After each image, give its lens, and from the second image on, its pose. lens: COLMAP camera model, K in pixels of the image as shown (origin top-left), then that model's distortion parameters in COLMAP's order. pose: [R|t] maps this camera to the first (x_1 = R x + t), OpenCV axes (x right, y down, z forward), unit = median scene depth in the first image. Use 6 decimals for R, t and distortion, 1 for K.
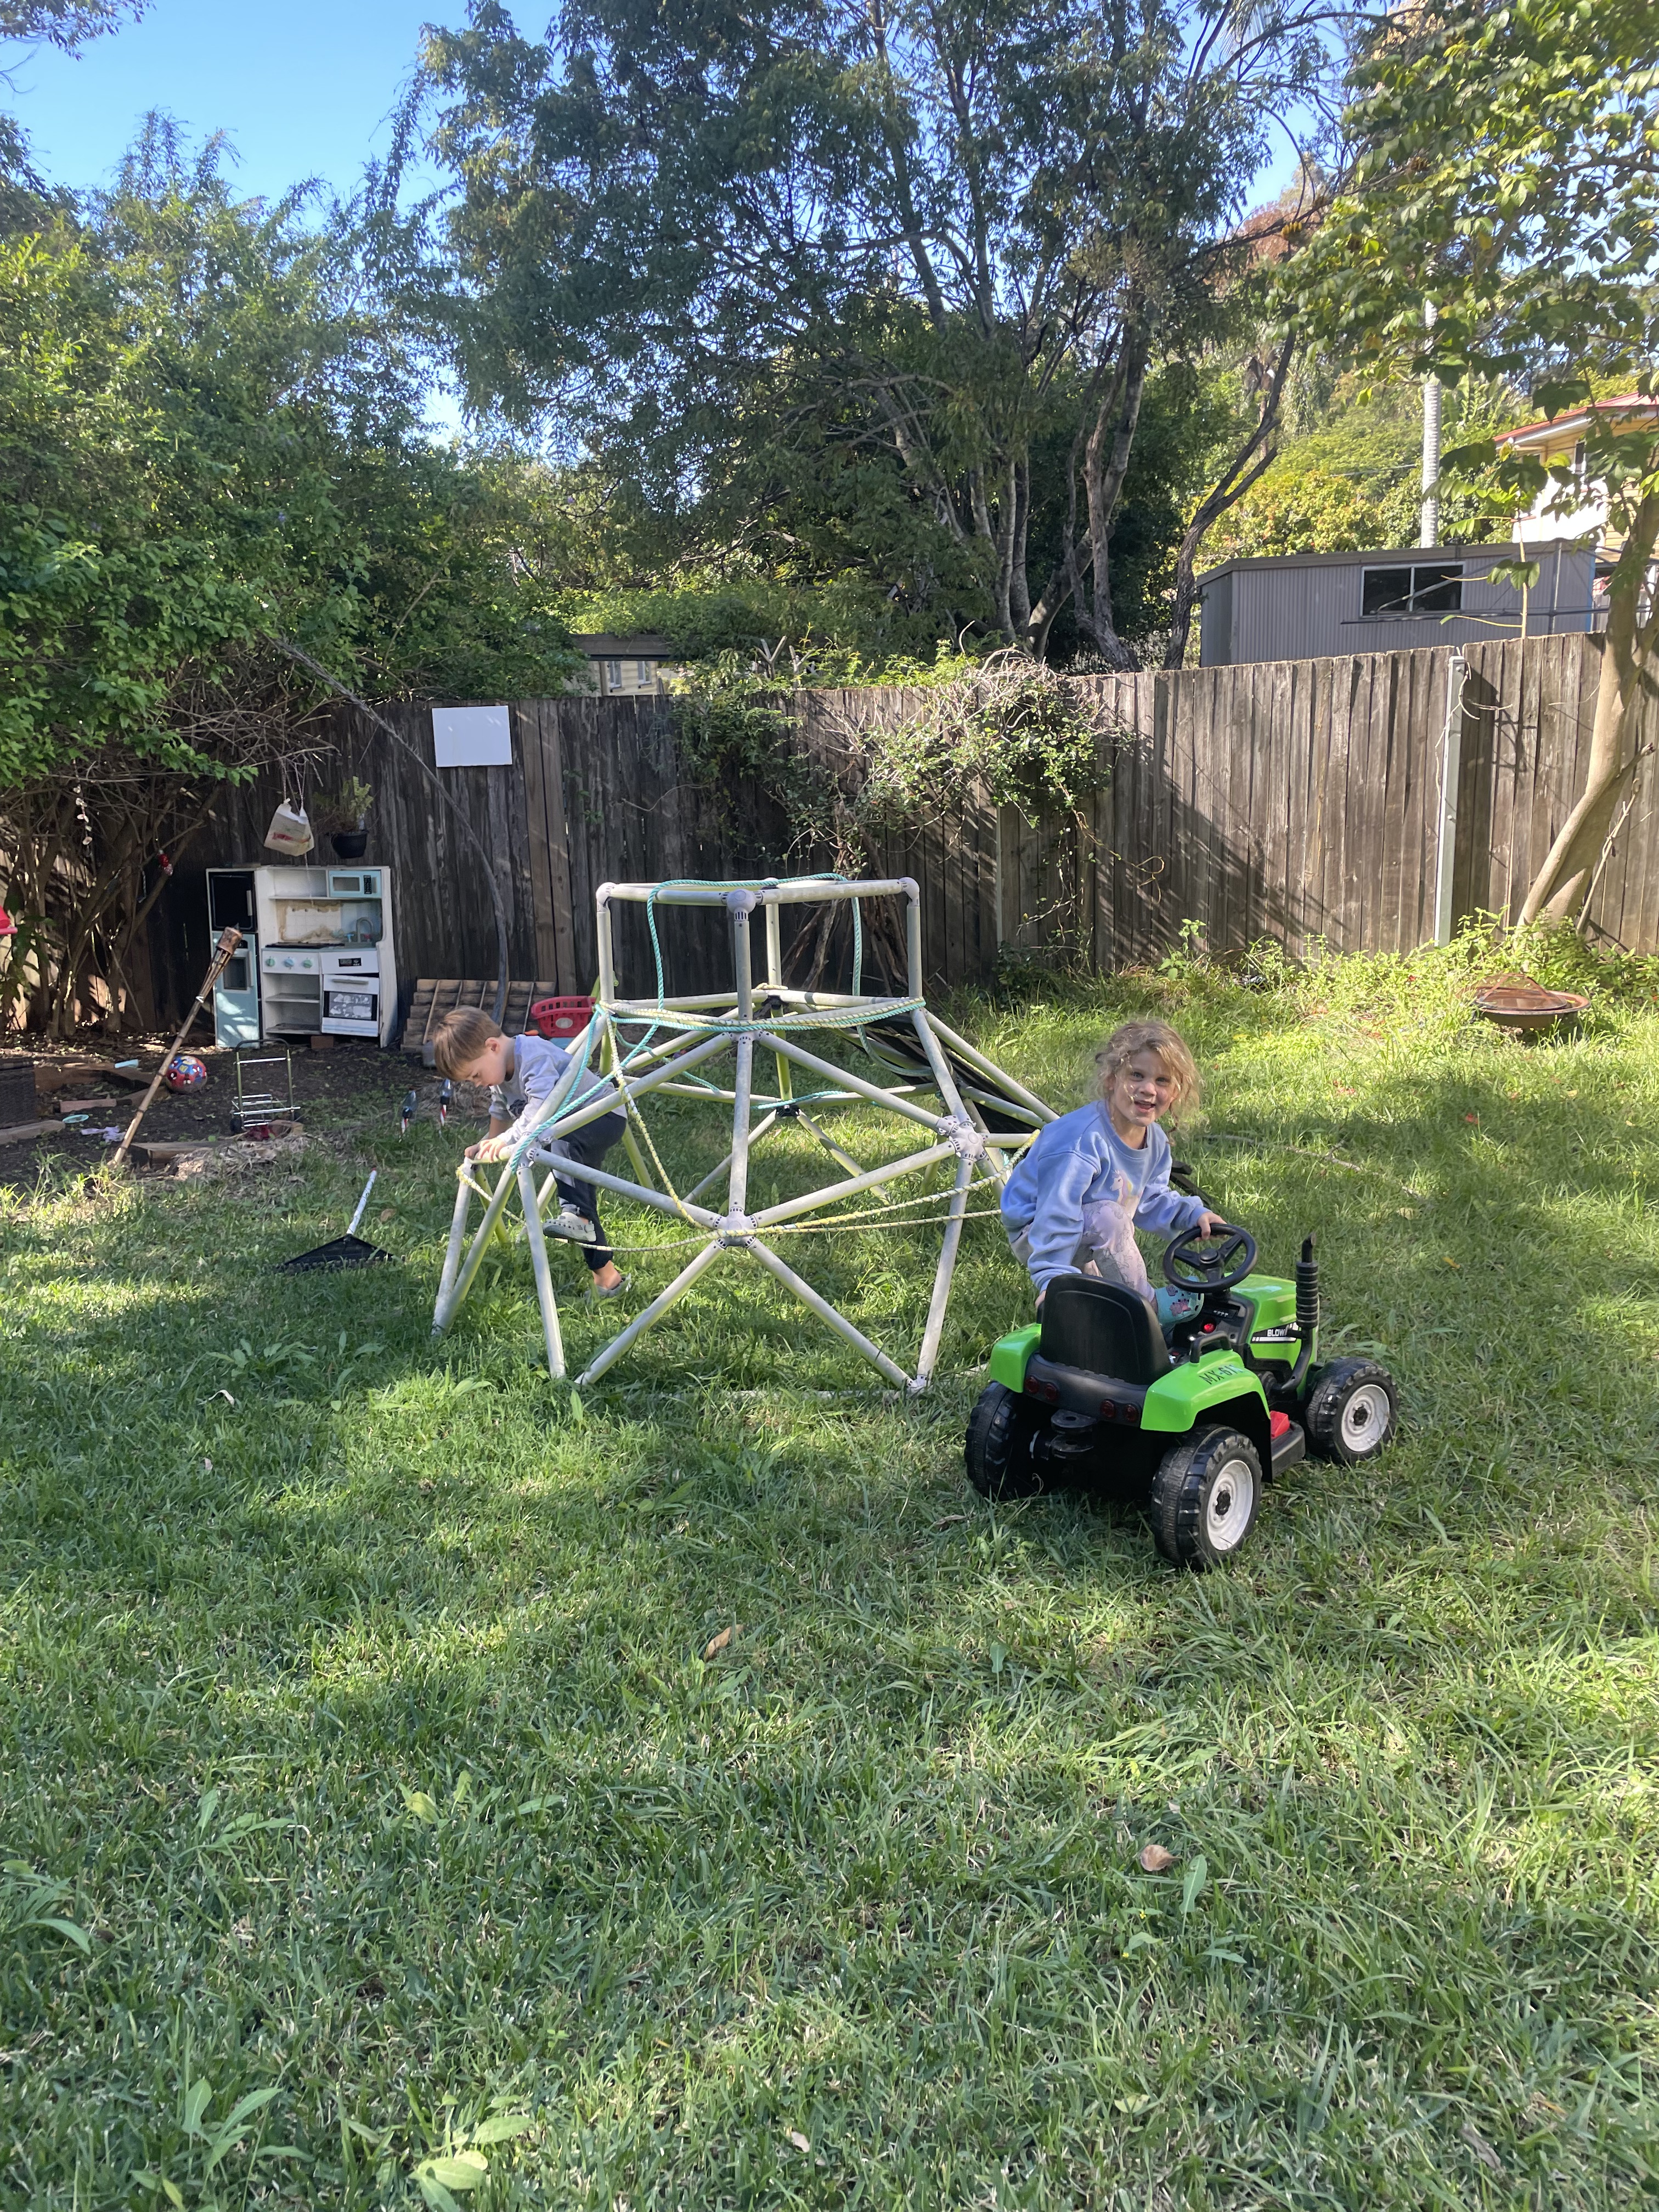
lens RADIAL K [[1669.2, 0, 826.8], [0, 1669.2, 1112.5], [0, 0, 1]] dist [0.060193, -0.094863]
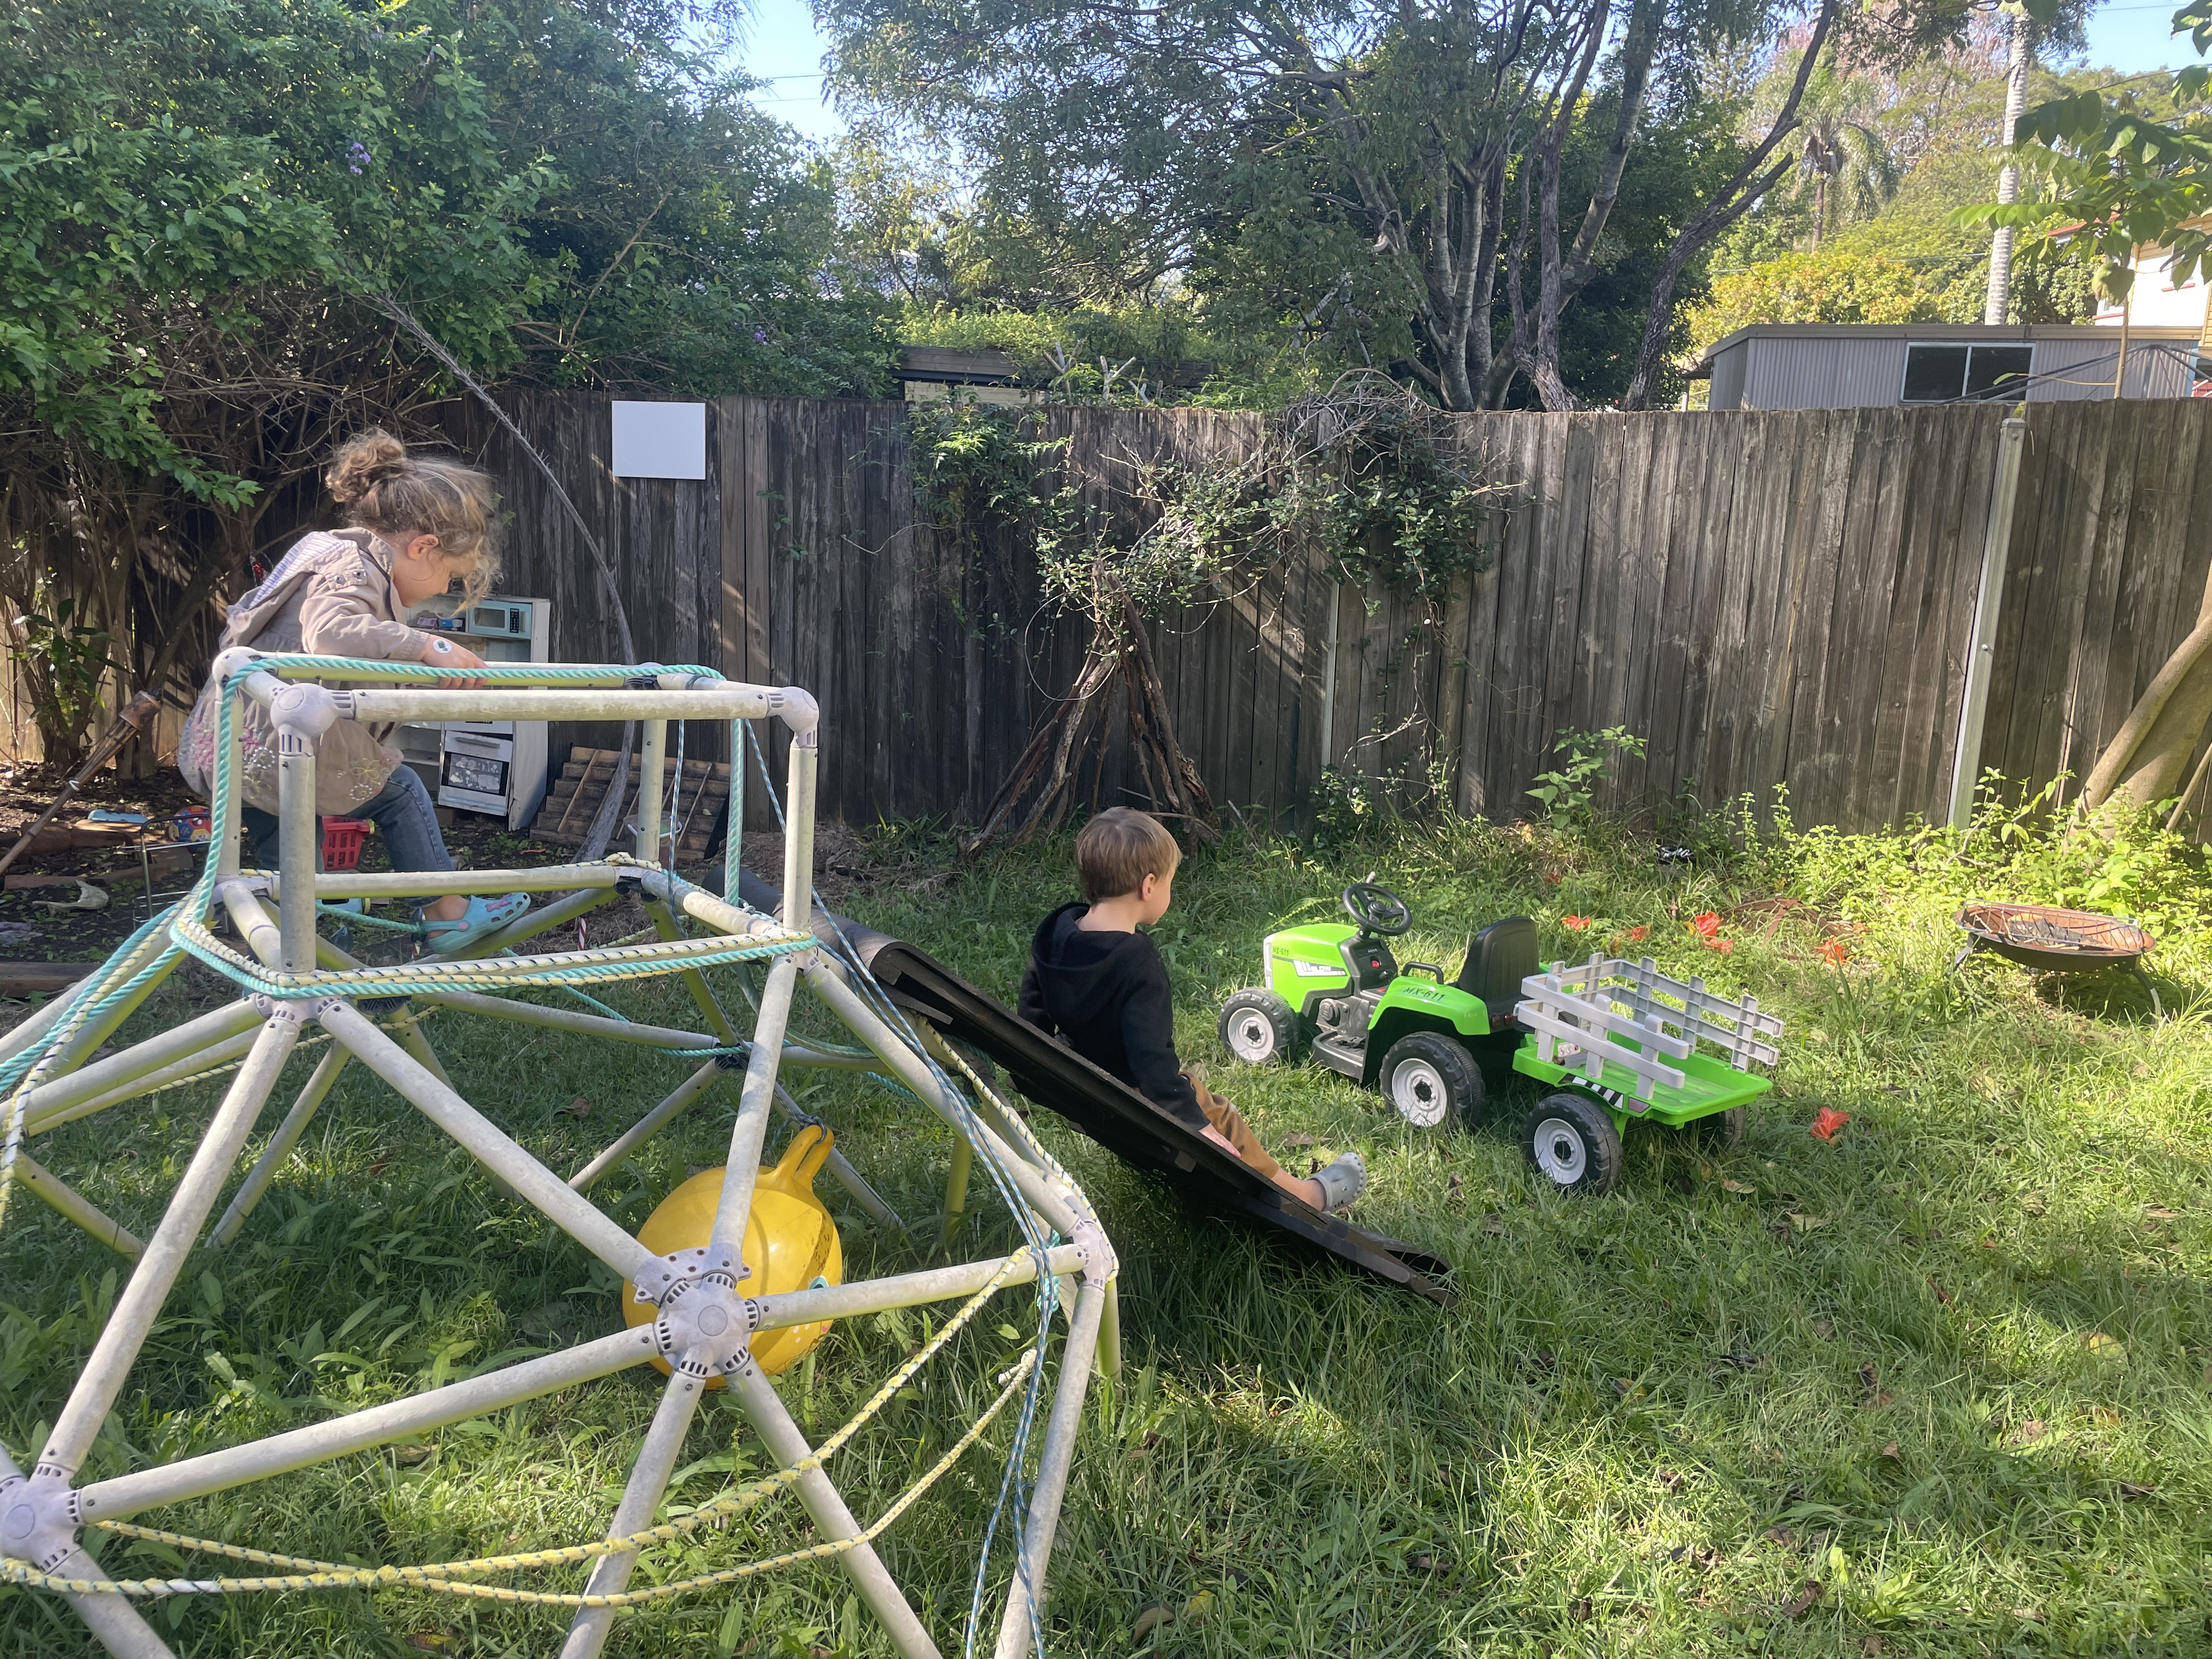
lens RADIAL K [[1669.2, 0, 1109.8], [0, 1669.2, 826.0], [0, 0, 1]] dist [0.060193, -0.094863]
pose [[0.988298, 0.093085, -0.120837, 0.102473], [-0.096699, 0.995015, -0.024385, -0.049066], [0.117964, 0.035784, 0.992373, 0.264622]]
